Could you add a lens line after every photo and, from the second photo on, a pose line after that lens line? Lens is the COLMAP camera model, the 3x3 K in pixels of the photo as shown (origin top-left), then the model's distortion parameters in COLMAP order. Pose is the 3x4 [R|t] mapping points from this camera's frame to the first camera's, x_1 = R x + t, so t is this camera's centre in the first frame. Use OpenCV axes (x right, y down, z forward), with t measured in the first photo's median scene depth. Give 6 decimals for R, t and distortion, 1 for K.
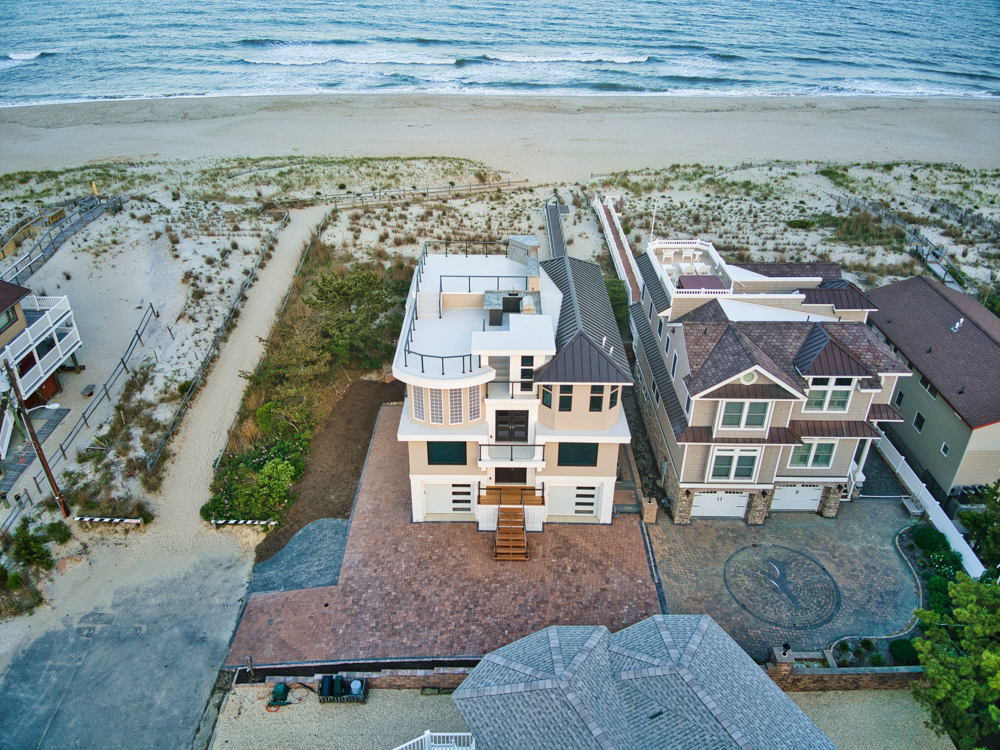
lens RADIAL K [[750.5, 0, 500.8], [0, 750.5, 374.6], [0, 0, 1]] dist [-0.040970, -0.050682]
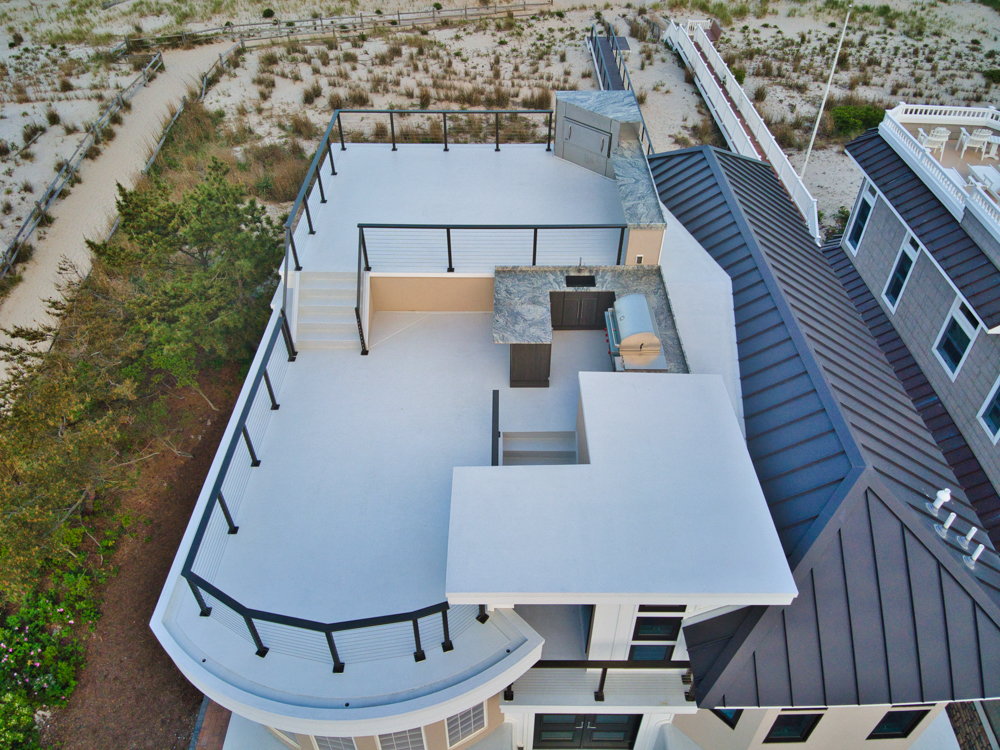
lens RADIAL K [[750.5, 0, 497.5], [0, 750.5, 377.6], [0, 0, 1]] dist [-0.040970, -0.050682]
pose [[0.999929, -0.004852, -0.010918, -0.009614], [0.006817, 0.982177, 0.187836, -0.073545], [0.009812, -0.187897, 0.982140, 0.386330]]
